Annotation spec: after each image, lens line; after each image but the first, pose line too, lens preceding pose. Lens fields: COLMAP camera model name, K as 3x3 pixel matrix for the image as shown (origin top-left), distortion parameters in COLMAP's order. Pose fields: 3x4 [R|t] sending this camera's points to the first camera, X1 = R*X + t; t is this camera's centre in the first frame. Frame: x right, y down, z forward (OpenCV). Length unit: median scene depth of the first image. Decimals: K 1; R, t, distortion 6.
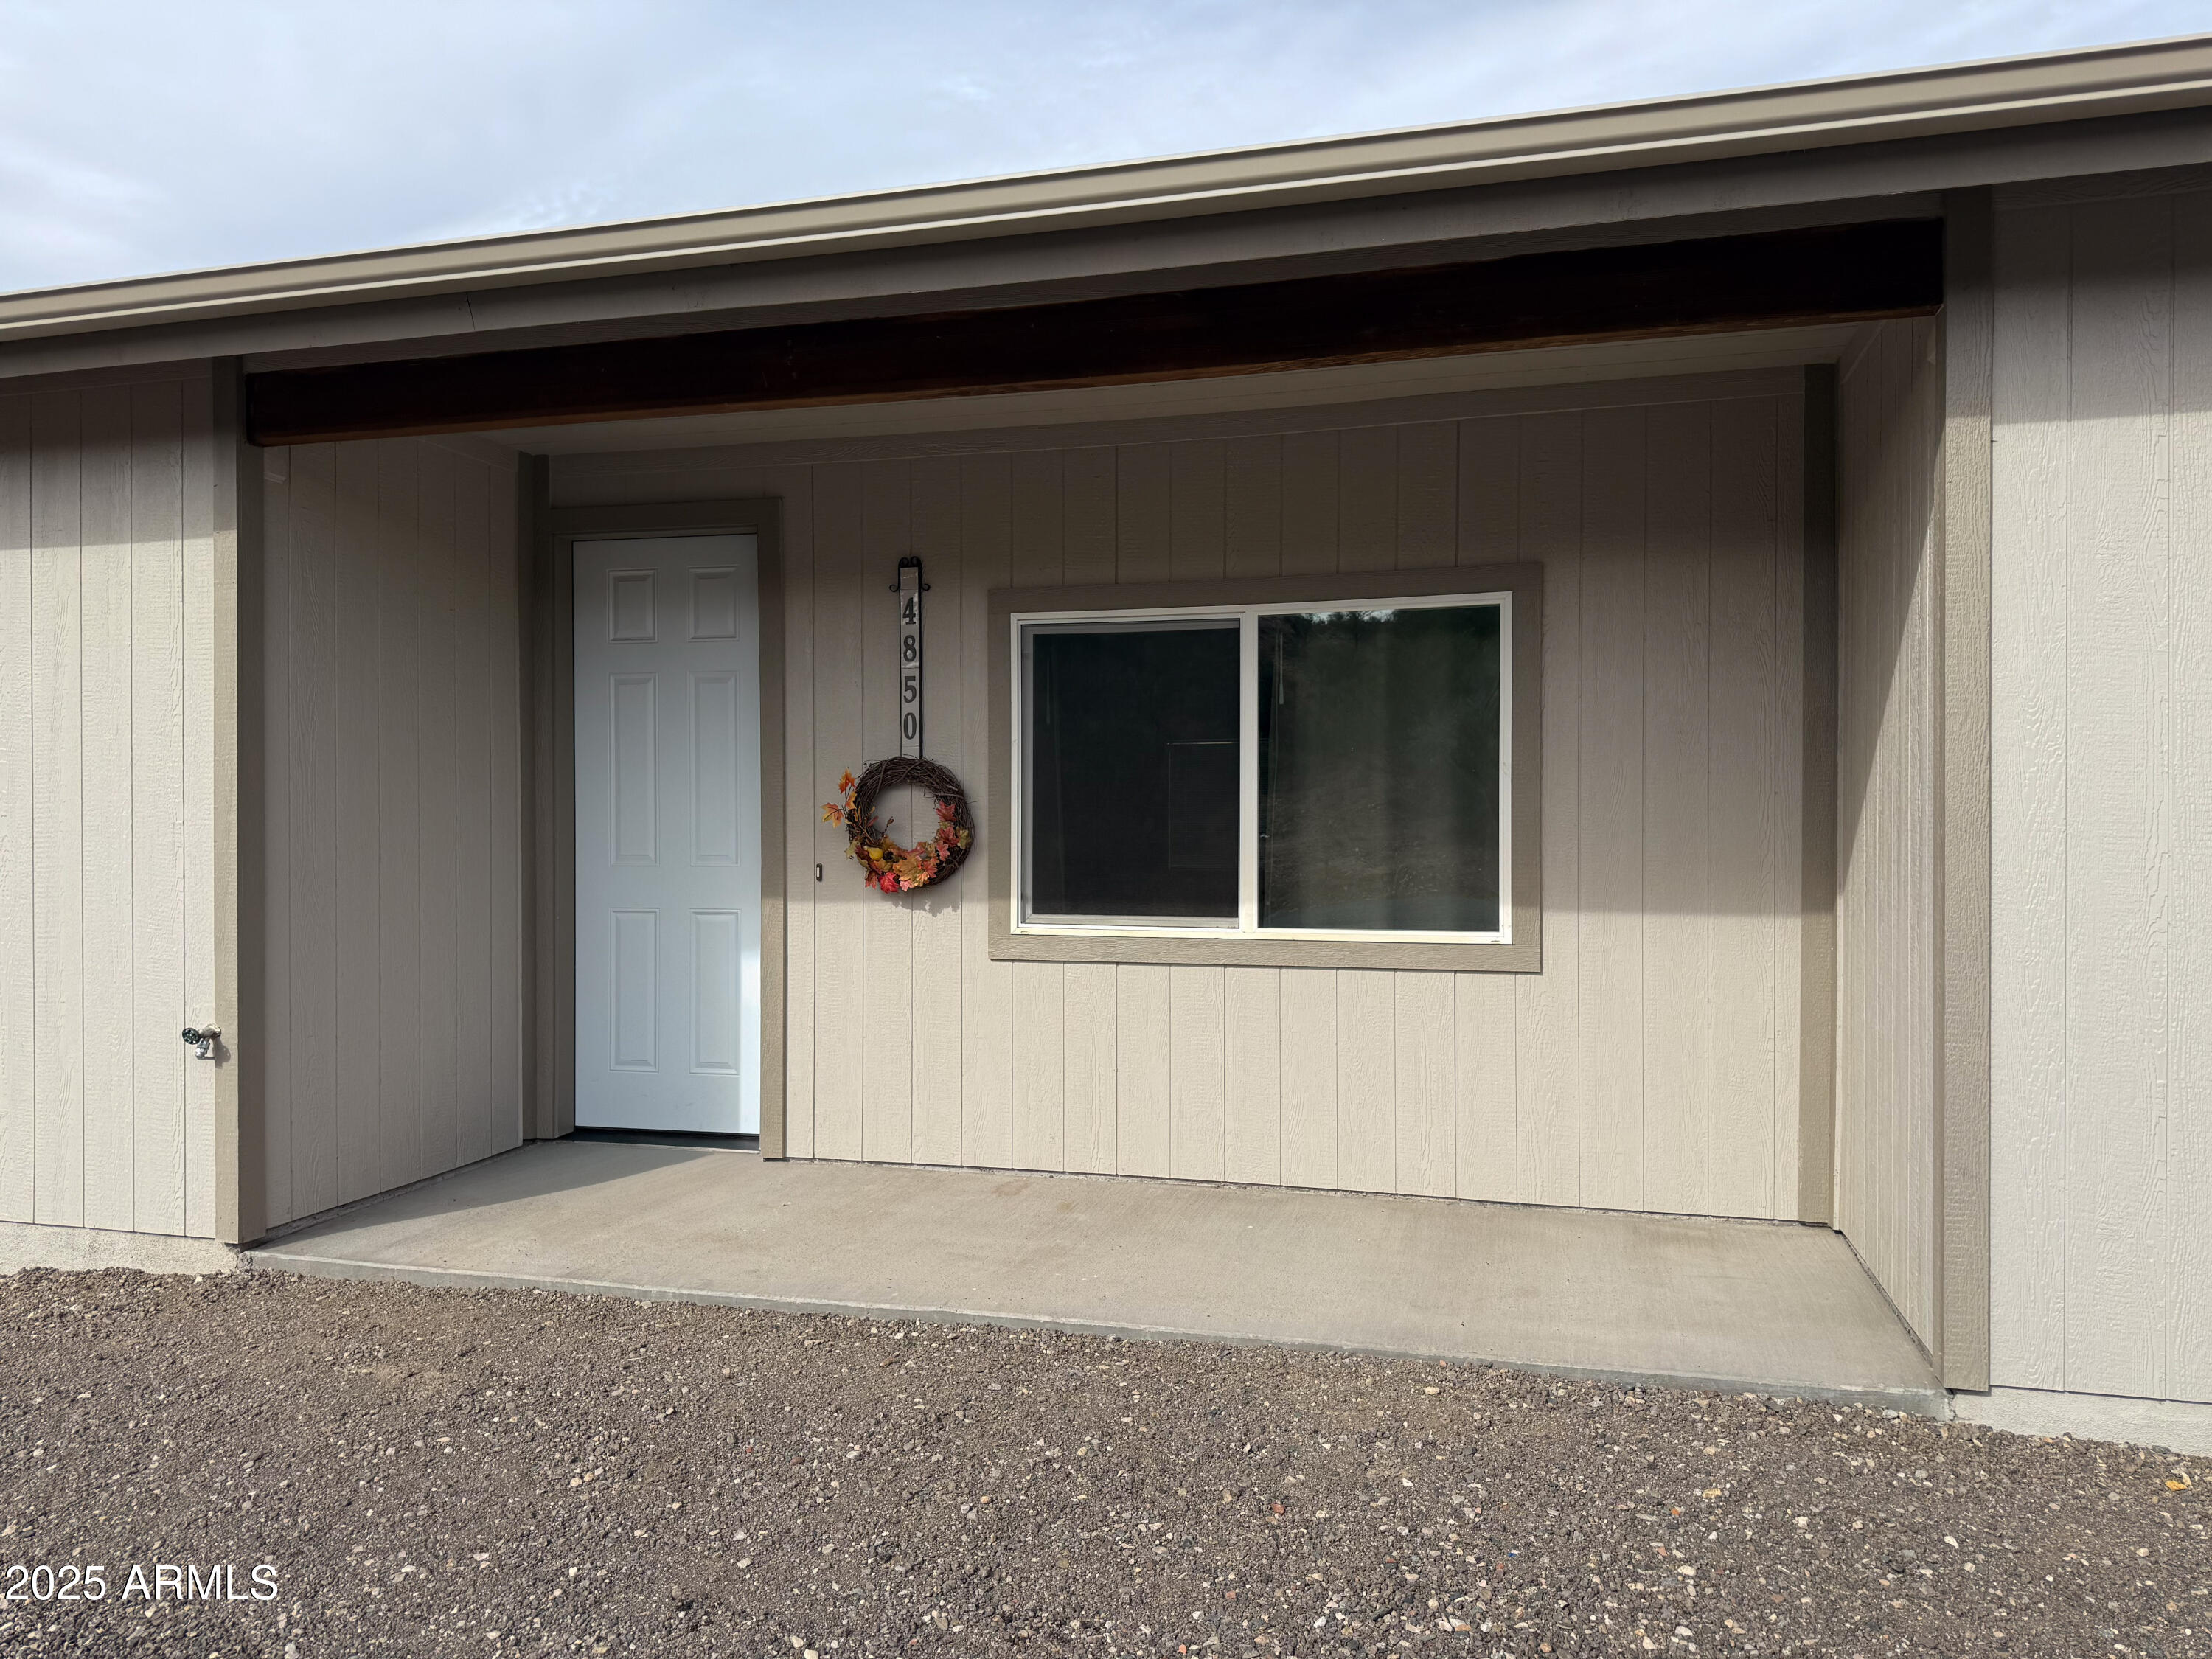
lens RADIAL K [[1578.4, 0, 1106.0], [0, 1578.4, 829.5], [0, 0, 1]] dist [0.081110, -0.104824]
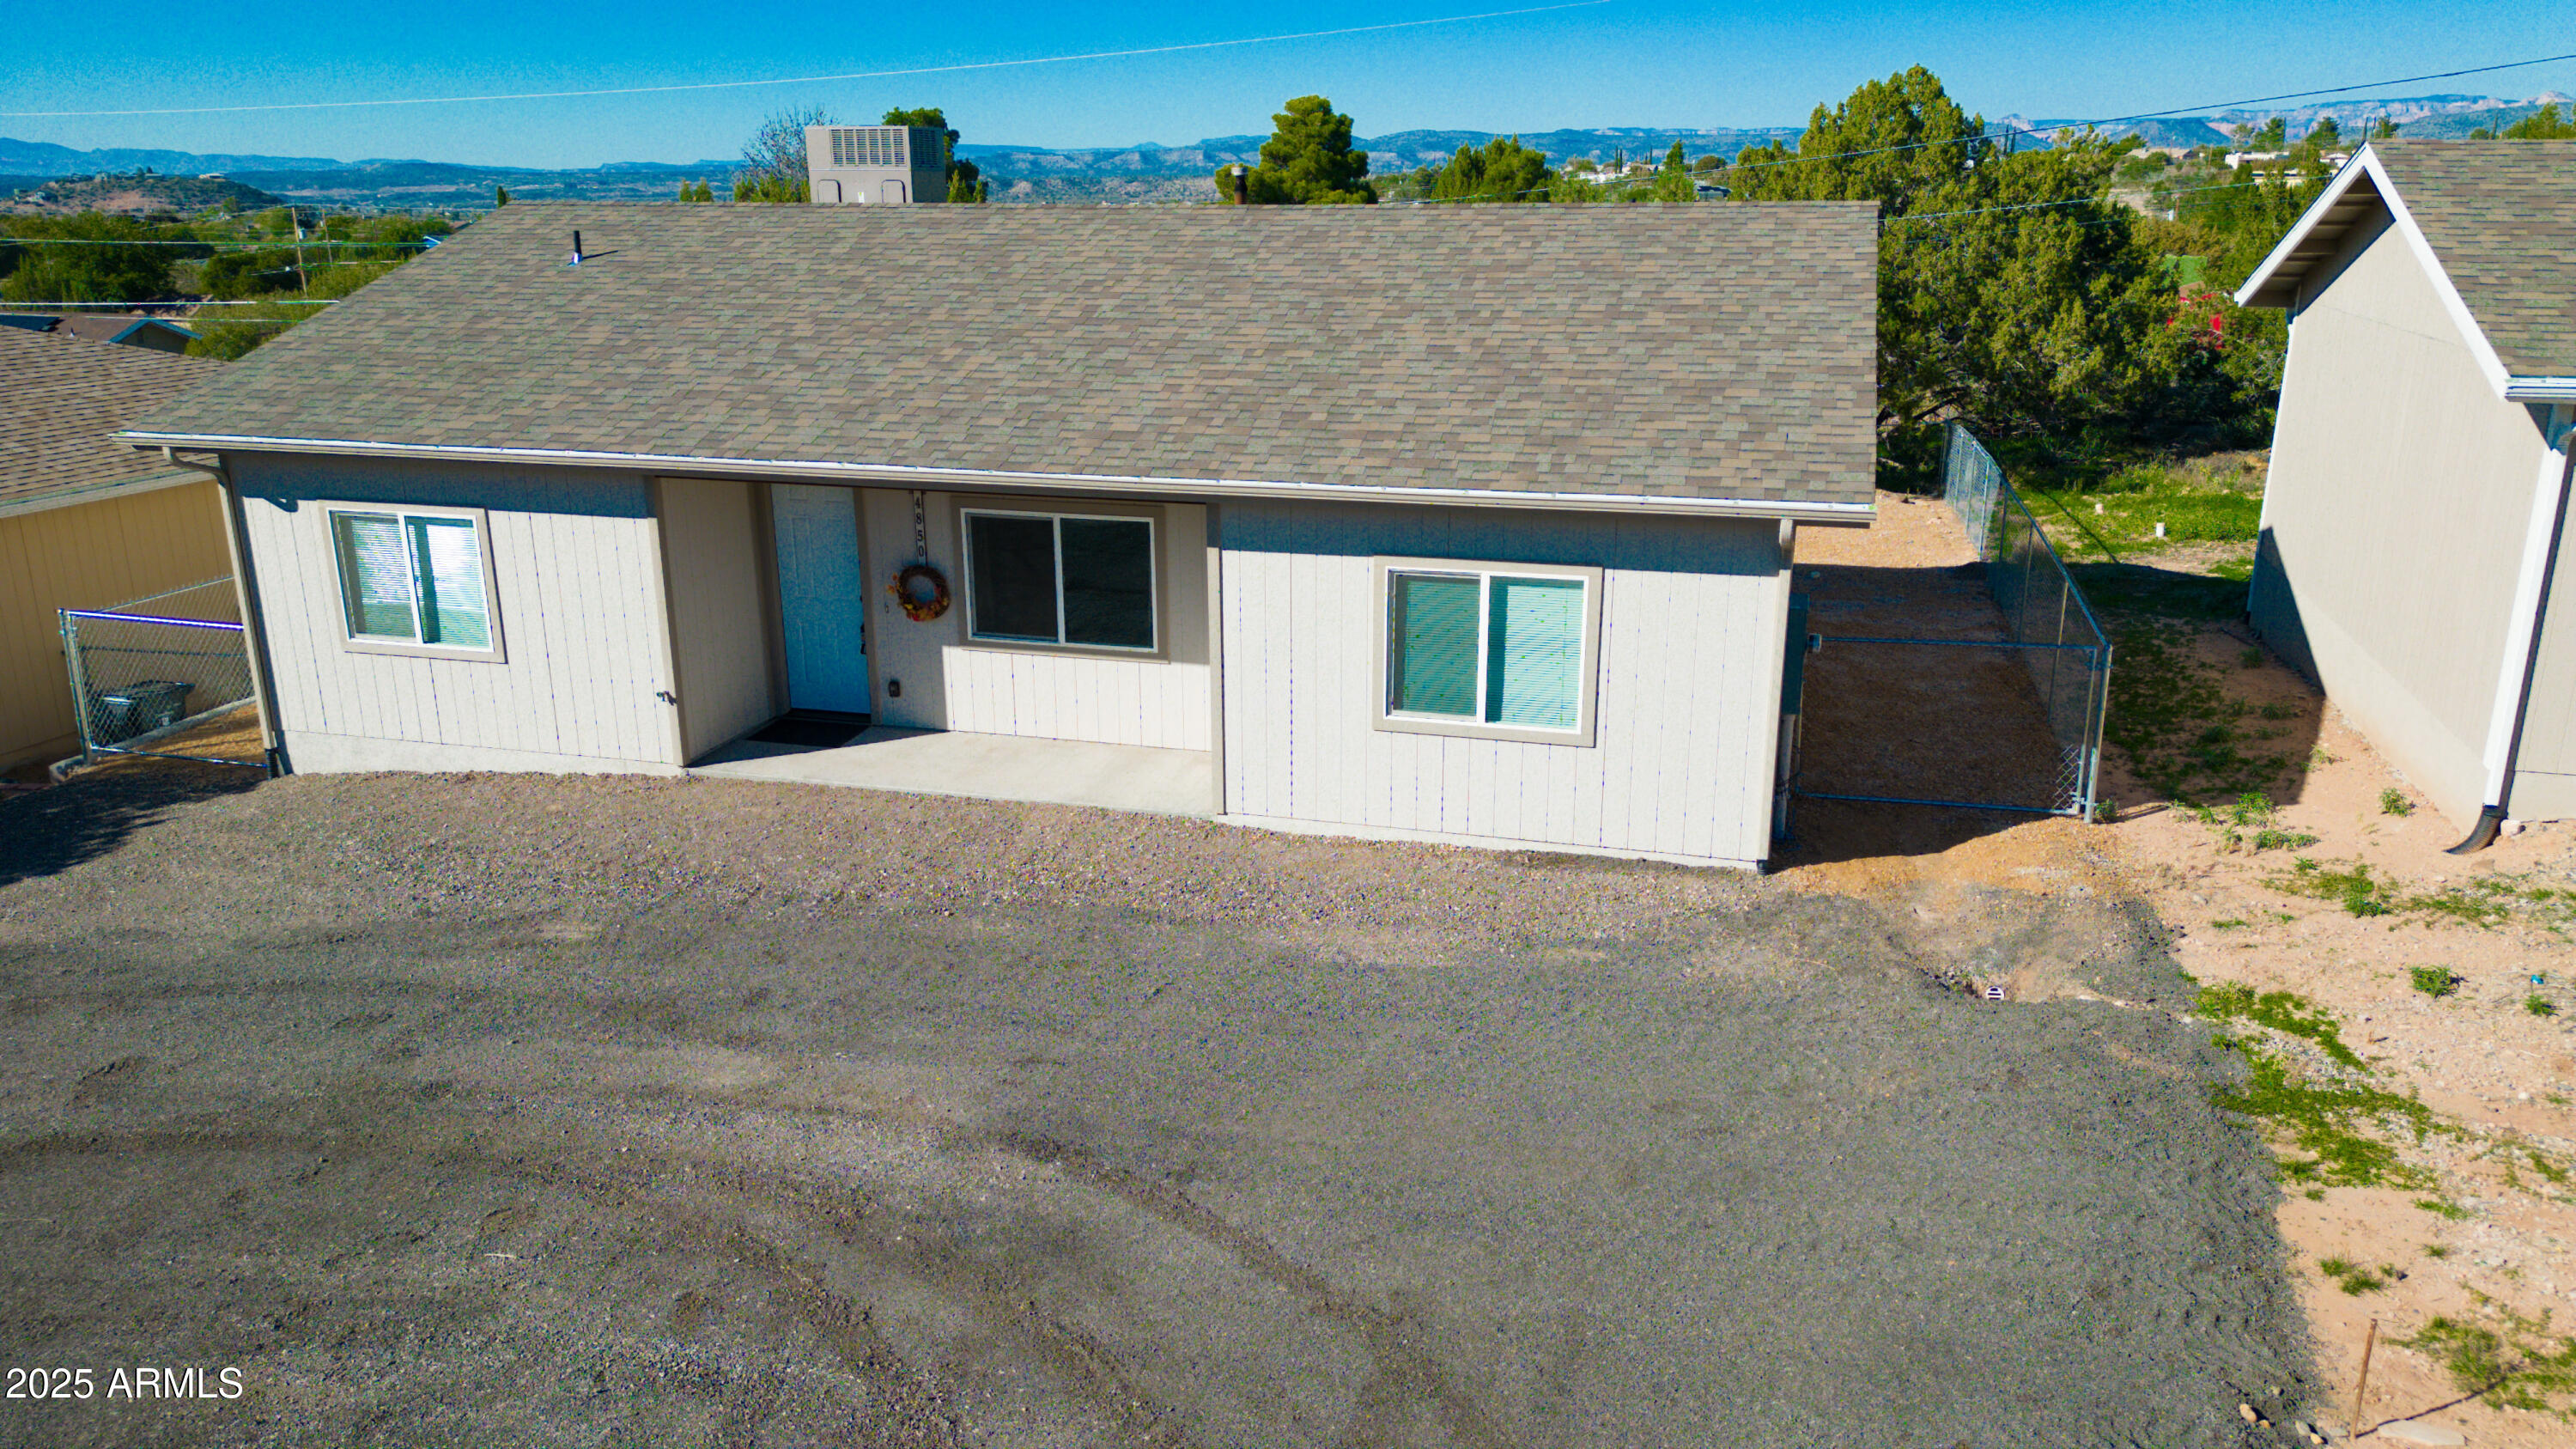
lens RADIAL K [[1818.6, 0, 1288.0], [0, 1818.6, 724.5], [0, 0, 1]] dist [0.072894, -0.098638]
pose [[0.999992, -0.004120, -0.000084, 0.490497], [0.003969, 0.957504, 0.288394, -0.696660], [-0.001107, -0.288392, 0.957512, -1.952268]]
